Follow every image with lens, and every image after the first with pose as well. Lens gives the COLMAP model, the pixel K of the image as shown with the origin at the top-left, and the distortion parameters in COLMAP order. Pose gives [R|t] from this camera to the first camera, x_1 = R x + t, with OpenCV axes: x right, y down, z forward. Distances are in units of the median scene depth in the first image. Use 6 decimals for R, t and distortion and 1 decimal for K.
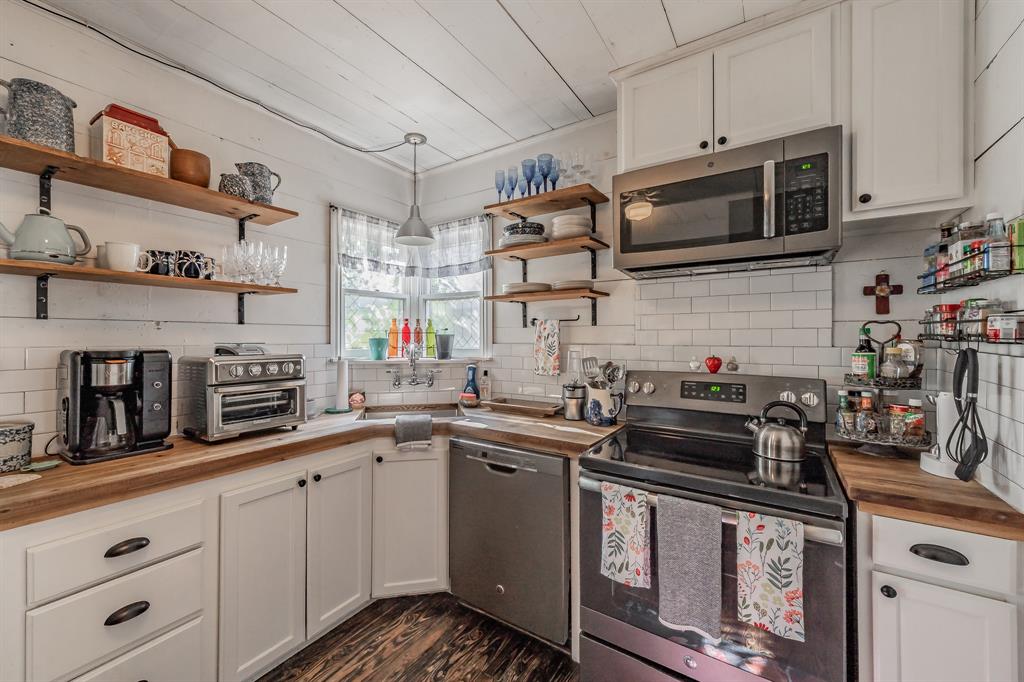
lens RADIAL K [[398.6, 0, 509.8], [0, 398.6, 335.4], [0, 0, 1]] dist [0.001041, -0.000061]
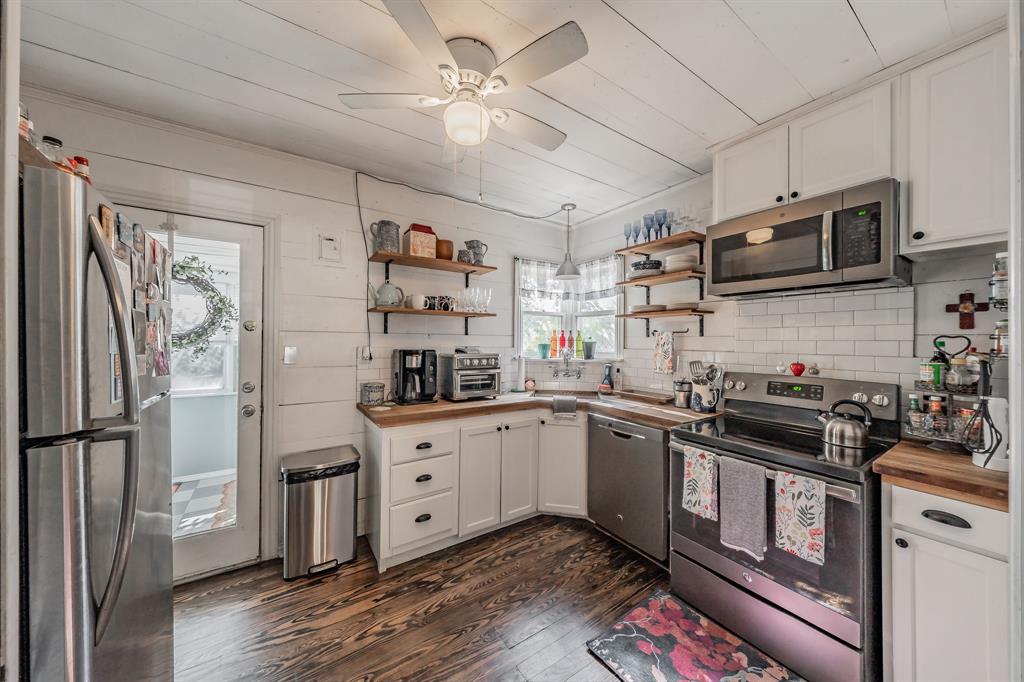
lens RADIAL K [[354.0, 0, 528.1], [0, 354.0, 339.7], [0, 0, 1]] dist [0.000762, 0.000874]
pose [[0.929182, 0.006708, -0.369562, 0.156786], [-0.006746, 0.999977, 0.001190, -0.015800], [0.369561, 0.001388, 0.929205, -0.373747]]
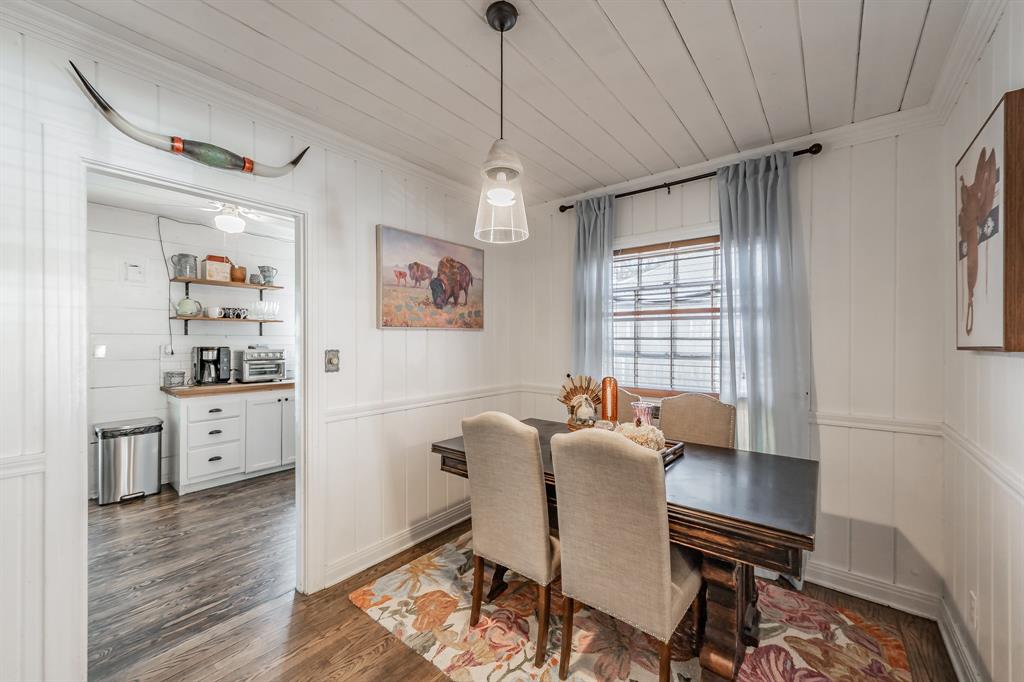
lens RADIAL K [[398.6, 0, 532.9], [0, 398.6, 341.0], [0, 0, 1]] dist [0.001041, -0.000061]
pose [[0.996567, 0.006139, -0.082565, 1.305235], [-0.005624, 0.999963, 0.006468, -0.028461], [0.082601, -0.005982, 0.996565, -1.400793]]
